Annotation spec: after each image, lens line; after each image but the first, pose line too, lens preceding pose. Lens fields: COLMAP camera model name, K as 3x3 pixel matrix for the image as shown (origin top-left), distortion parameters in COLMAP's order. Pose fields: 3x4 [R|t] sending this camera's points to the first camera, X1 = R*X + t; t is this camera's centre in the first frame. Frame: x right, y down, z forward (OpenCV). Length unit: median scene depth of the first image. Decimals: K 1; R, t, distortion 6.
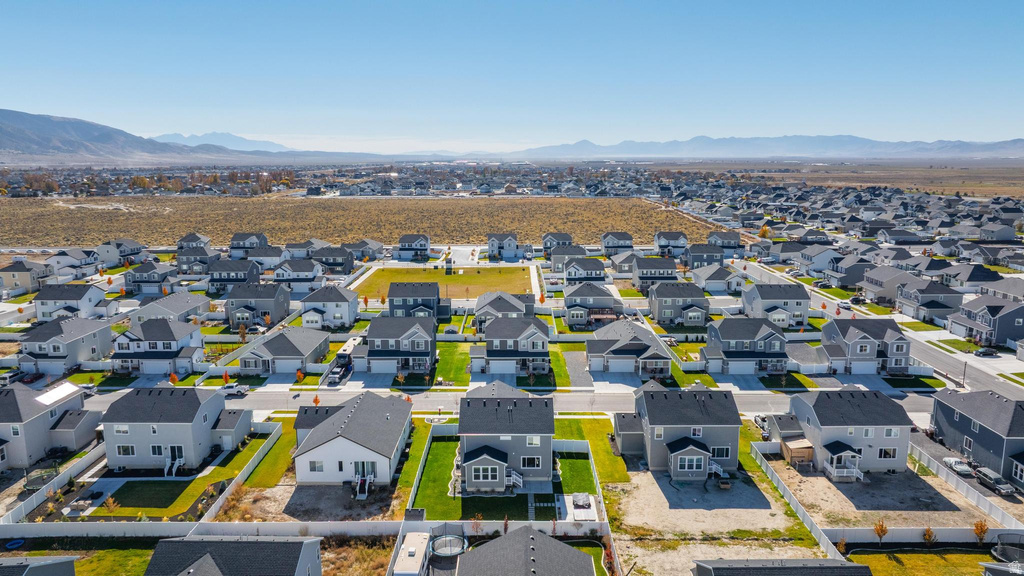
lens RADIAL K [[721.5, 0, 512.0], [0, 721.5, 288.0], [0, 0, 1]] dist [-0.009193, -0.004365]
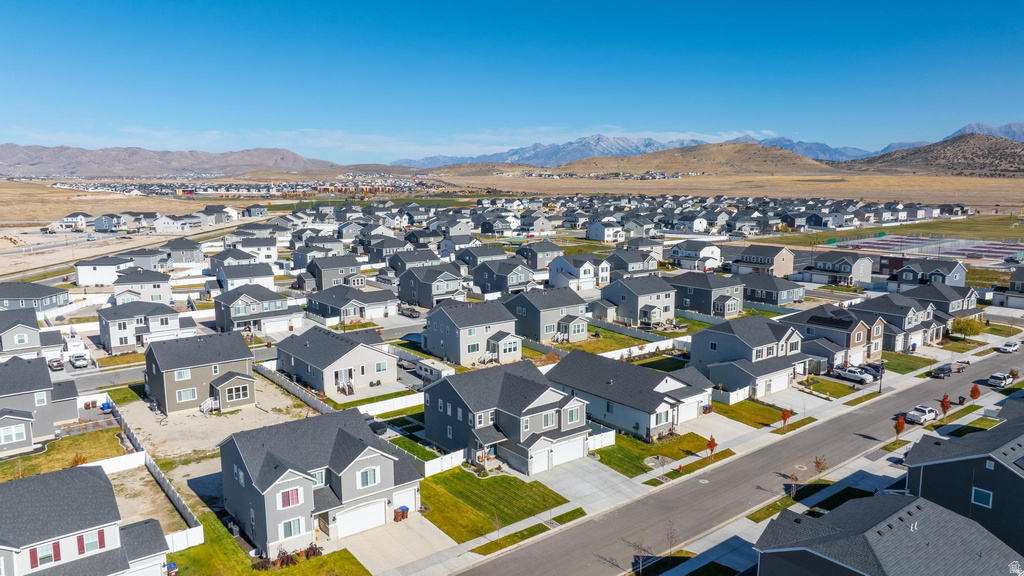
lens RADIAL K [[724.4, 0, 512.0], [0, 724.4, 288.0], [0, 0, 1]] dist [-0.020678, 0.006405]
pose [[-0.787878, 0.102763, -0.607197, 0.498475], [-0.103993, 0.949618, 0.295654, -0.206378], [0.606988, 0.296084, -0.737496, 1.632624]]
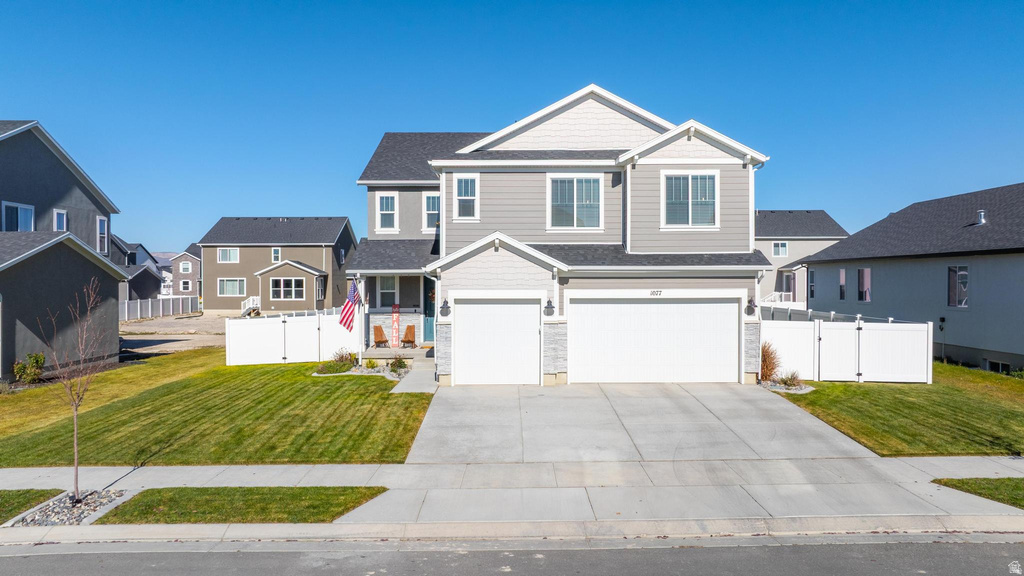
lens RADIAL K [[721.5, 0, 512.0], [0, 721.5, 288.0], [0, 0, 1]] dist [-0.009193, -0.004365]
pose [[-0.999796, 0.008440, -0.018334, 0.005944], [0.004651, 0.980266, 0.197626, 0.155940], [0.019640, 0.197501, -0.980106, 1.312481]]
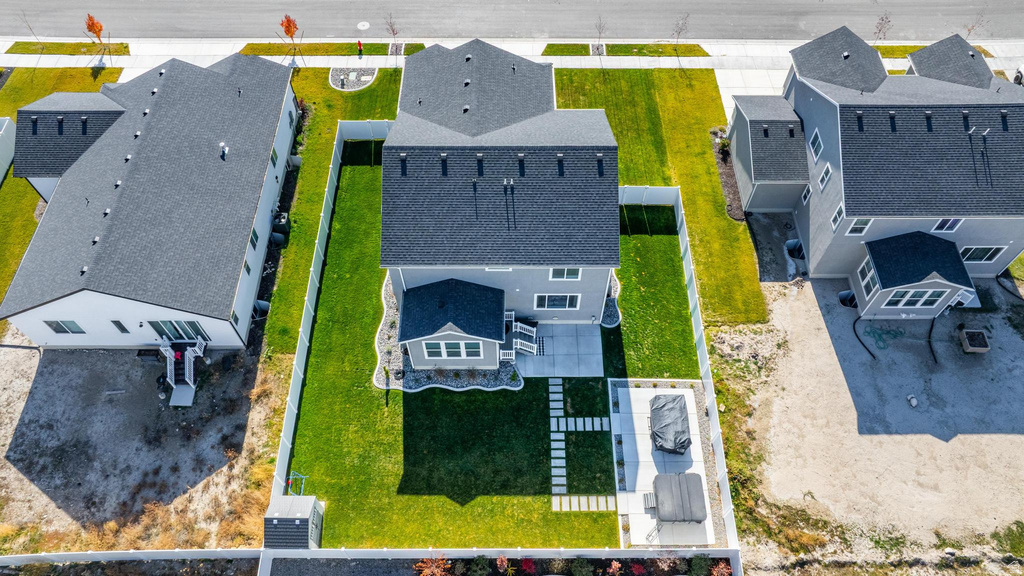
lens RADIAL K [[724.4, 0, 512.0], [0, 724.4, 288.0], [0, 0, 1]] dist [-0.020678, 0.006405]
pose [[0.999970, -0.004727, 0.006181, -0.003576], [-0.001162, 0.694745, 0.719255, -0.076612], [-0.007694, -0.719240, 0.694719, 0.665187]]
